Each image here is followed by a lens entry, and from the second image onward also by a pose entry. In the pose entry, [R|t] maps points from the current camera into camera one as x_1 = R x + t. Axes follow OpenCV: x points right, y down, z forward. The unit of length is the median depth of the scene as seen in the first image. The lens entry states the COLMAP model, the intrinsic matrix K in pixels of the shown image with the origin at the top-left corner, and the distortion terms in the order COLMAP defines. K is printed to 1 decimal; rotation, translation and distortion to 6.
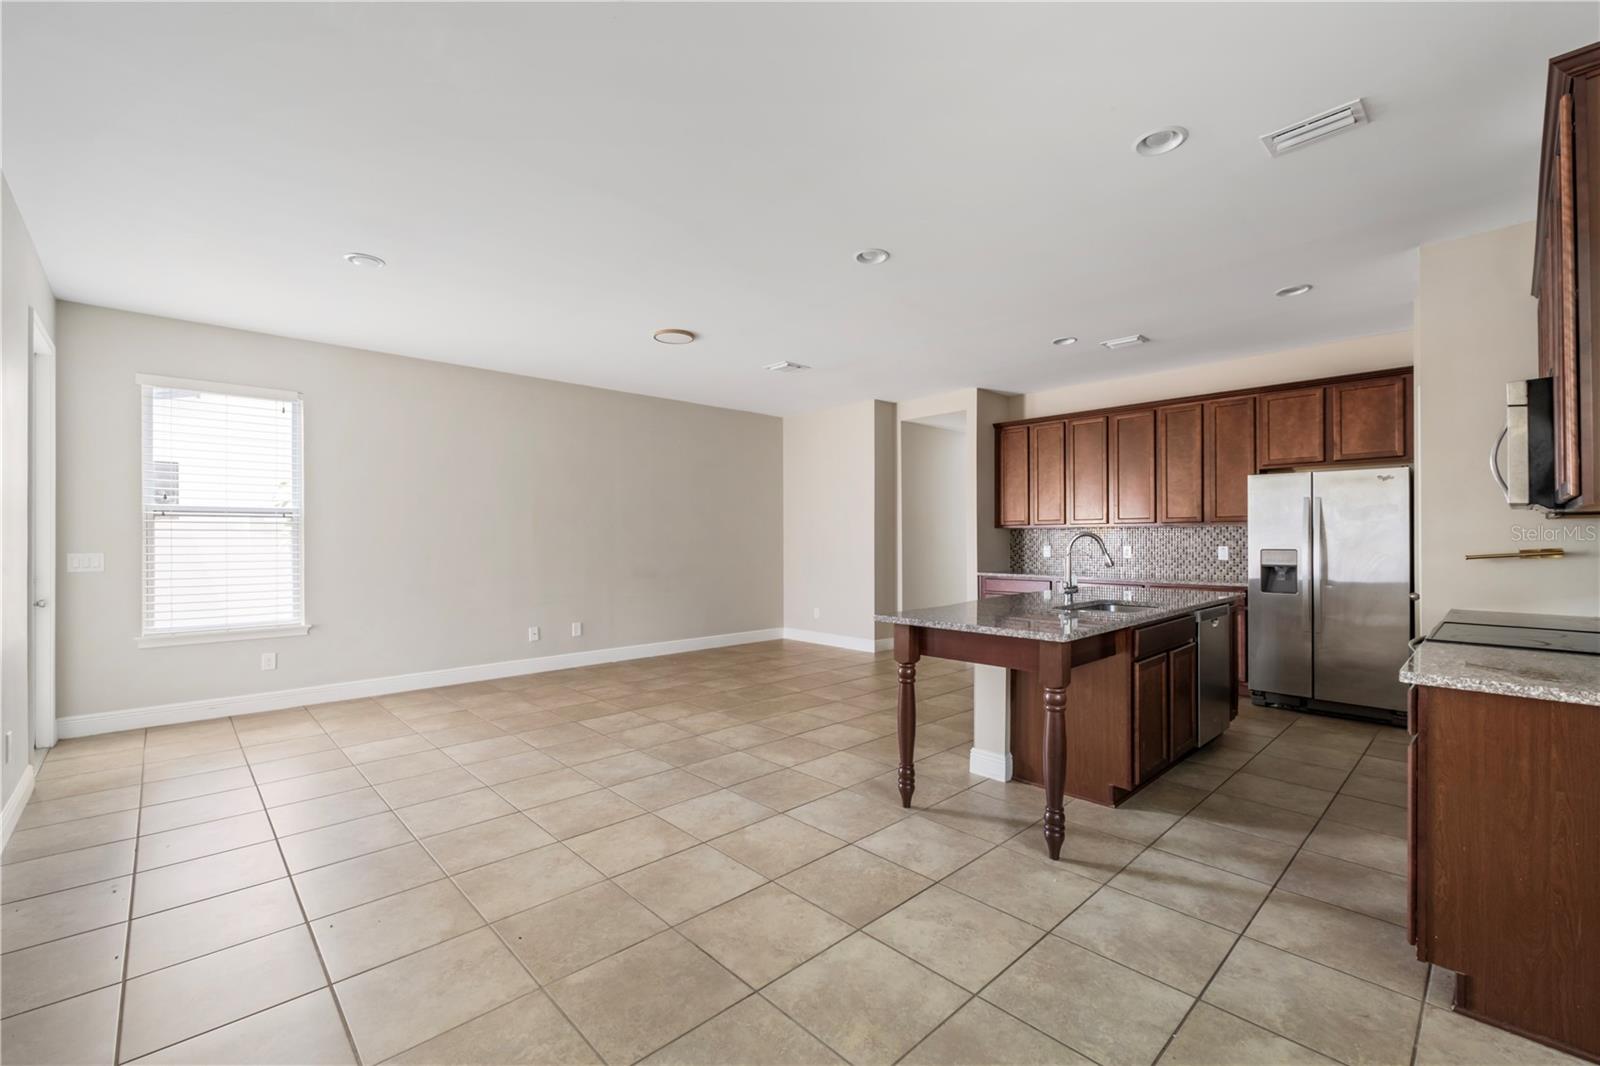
lens RADIAL K [[673.7, 0, 806.2], [0, 673.7, 535.1], [0, 0, 1]] dist [-0.004459, 0.000132]
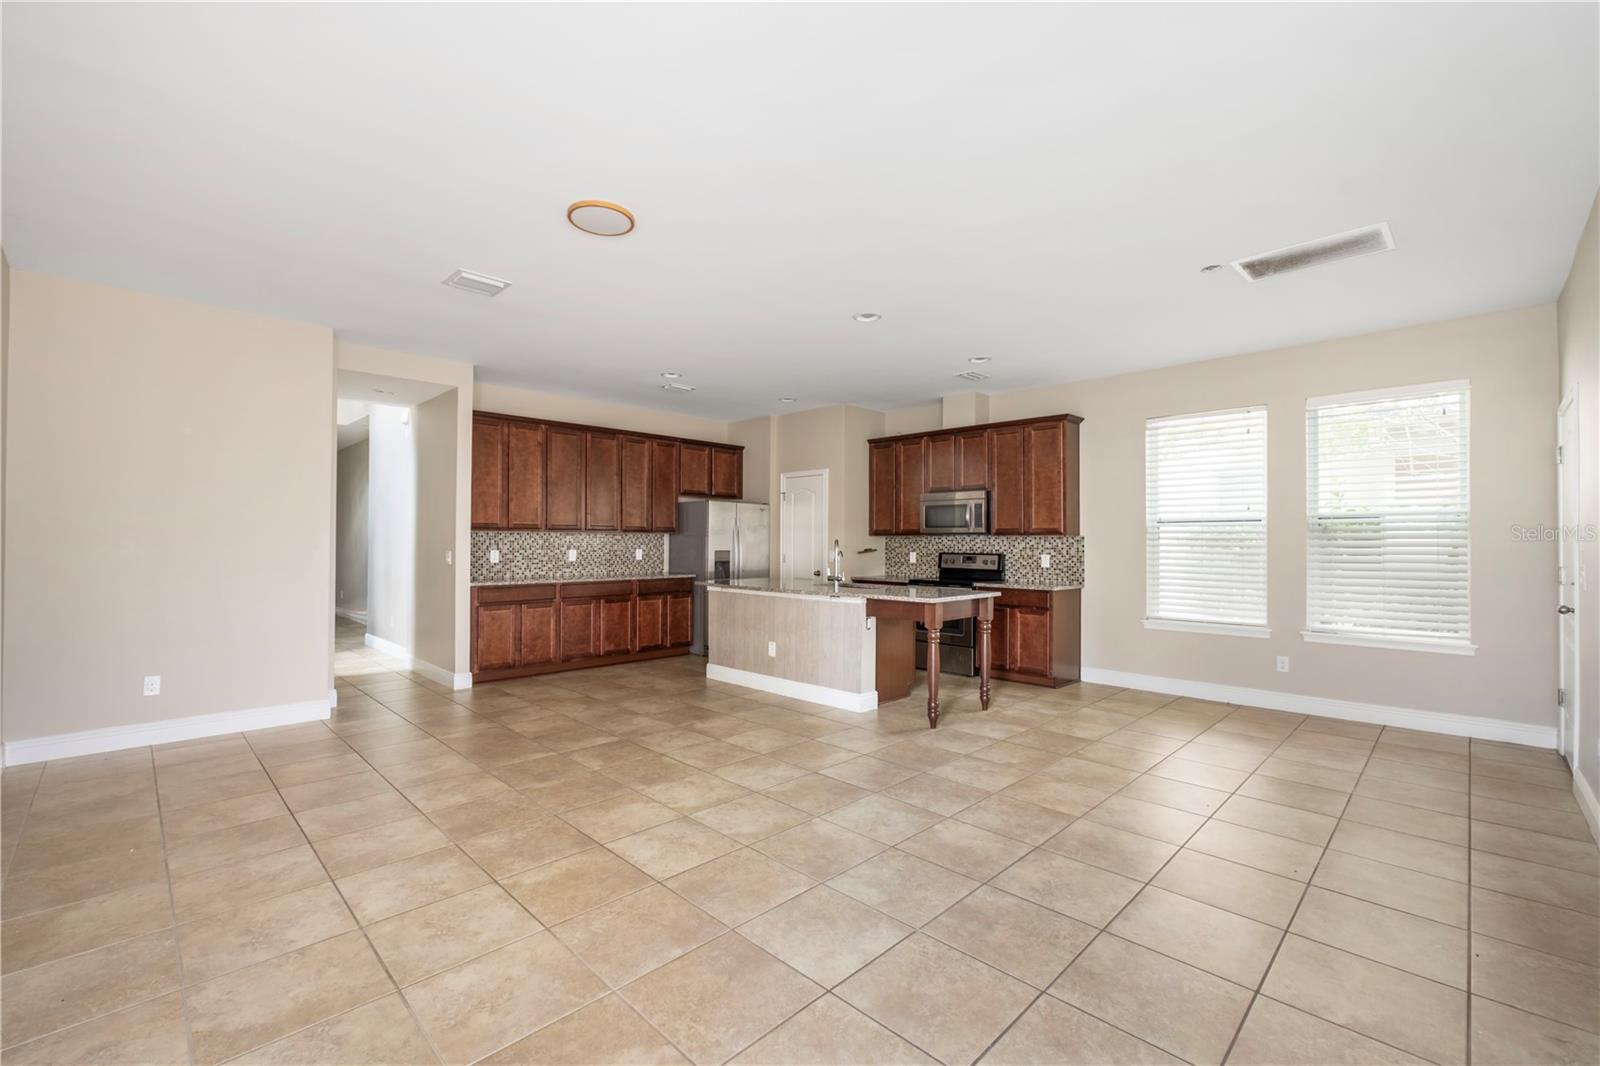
lens RADIAL K [[673.7, 0, 806.2], [0, 673.7, 539.1], [0, 0, 1]] dist [-0.004459, 0.000132]
pose [[-0.030060, 0.011027, 0.999487, -0.951986], [-0.007949, 0.999905, -0.011270, 0.012289], [-0.999516, -0.008284, -0.029970, 0.972472]]
